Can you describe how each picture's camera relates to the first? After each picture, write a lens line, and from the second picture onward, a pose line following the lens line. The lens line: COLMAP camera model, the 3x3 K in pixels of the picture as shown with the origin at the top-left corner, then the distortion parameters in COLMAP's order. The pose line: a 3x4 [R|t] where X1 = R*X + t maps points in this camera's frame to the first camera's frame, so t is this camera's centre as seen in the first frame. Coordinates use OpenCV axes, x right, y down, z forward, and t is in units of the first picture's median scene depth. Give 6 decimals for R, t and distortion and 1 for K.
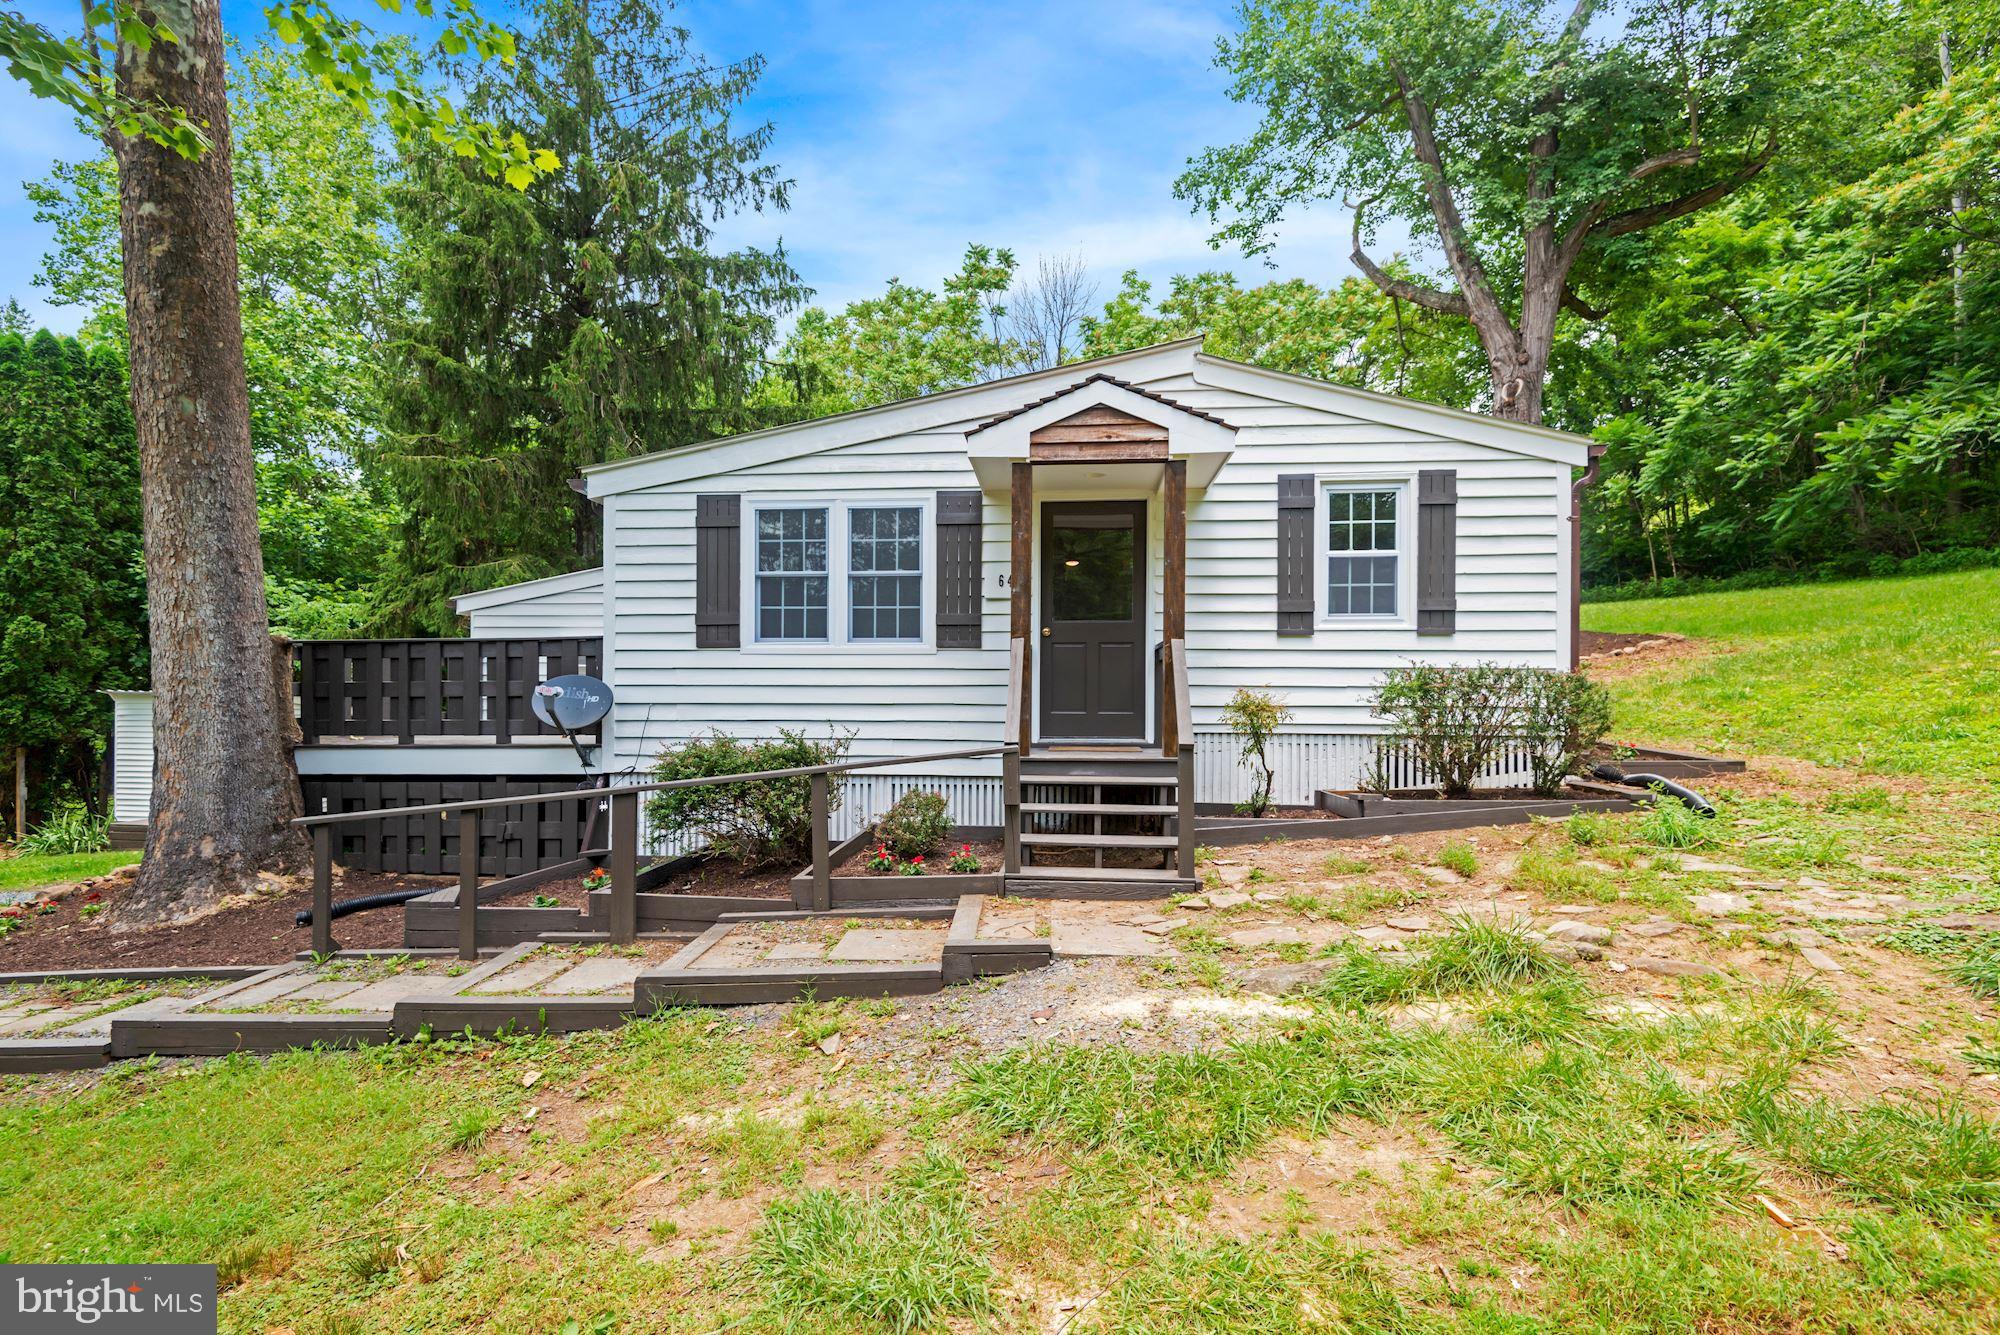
lens RADIAL K [[941.0, 0, 999.3], [0, 941.0, 698.8], [0, 0, 1]] dist [0.002141, 0.000104]
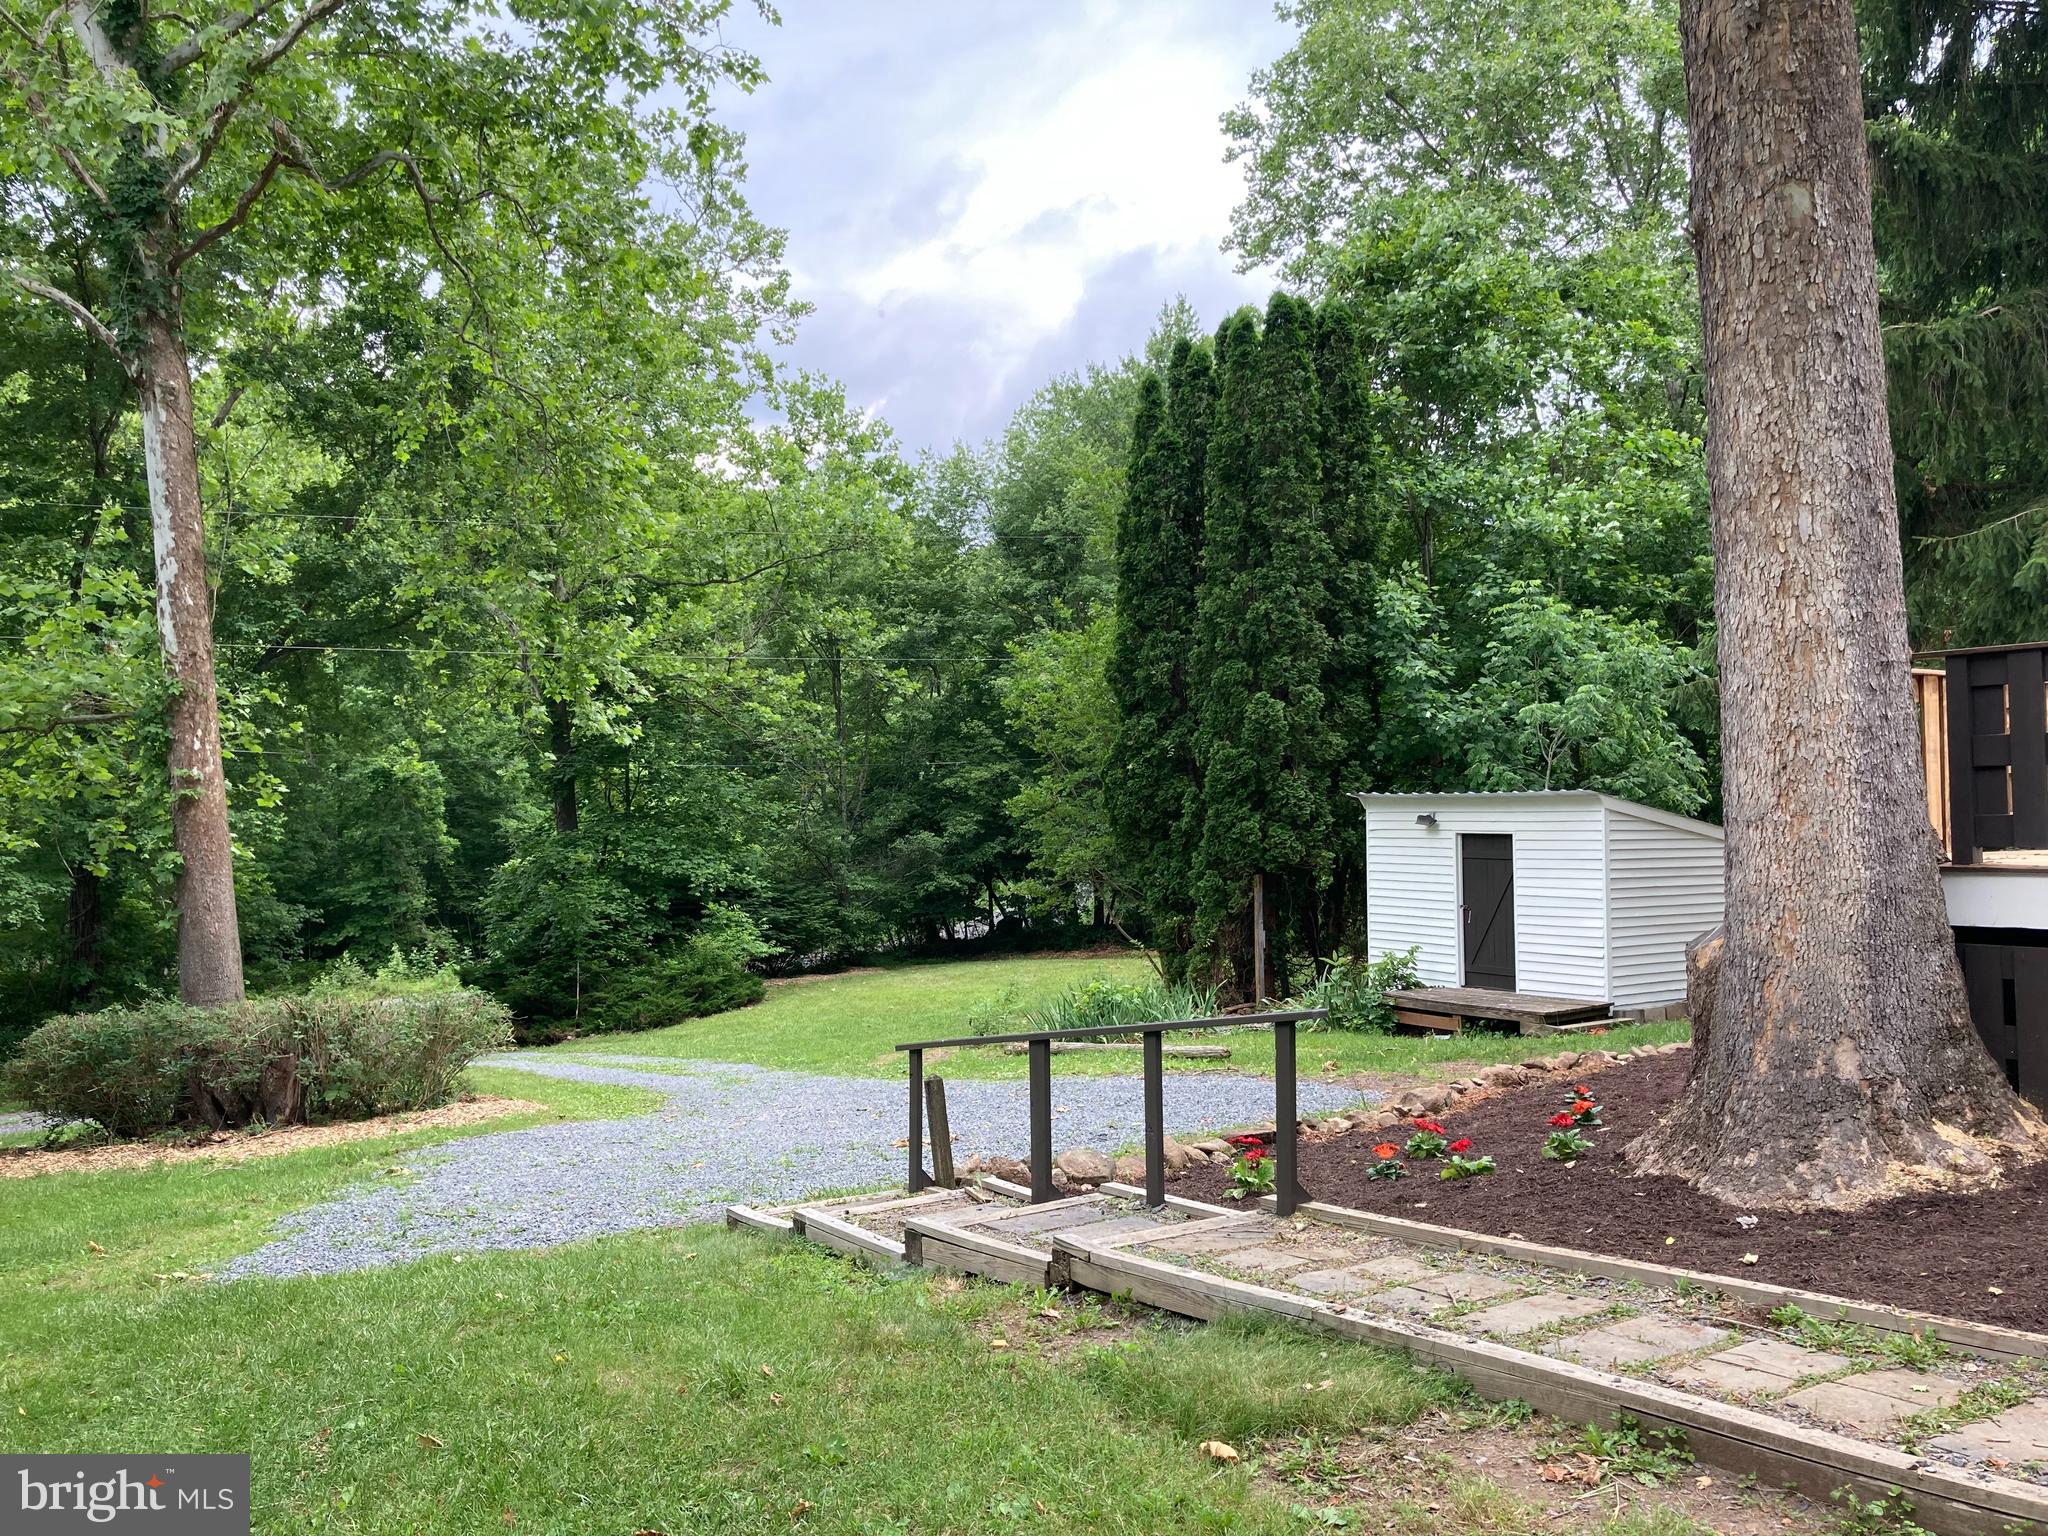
lens RADIAL K [[1690.5, 0, 1024.0], [0, 1690.5, 768.0], [0, 0, 1]] dist [0.133194, -0.150638]
pose [[0.649976, -0.025871, -0.759514, -0.407513], [0.000869, 0.999445, -0.033300, 0.030939], [0.759954, 0.020984, 0.649638, 0.061547]]
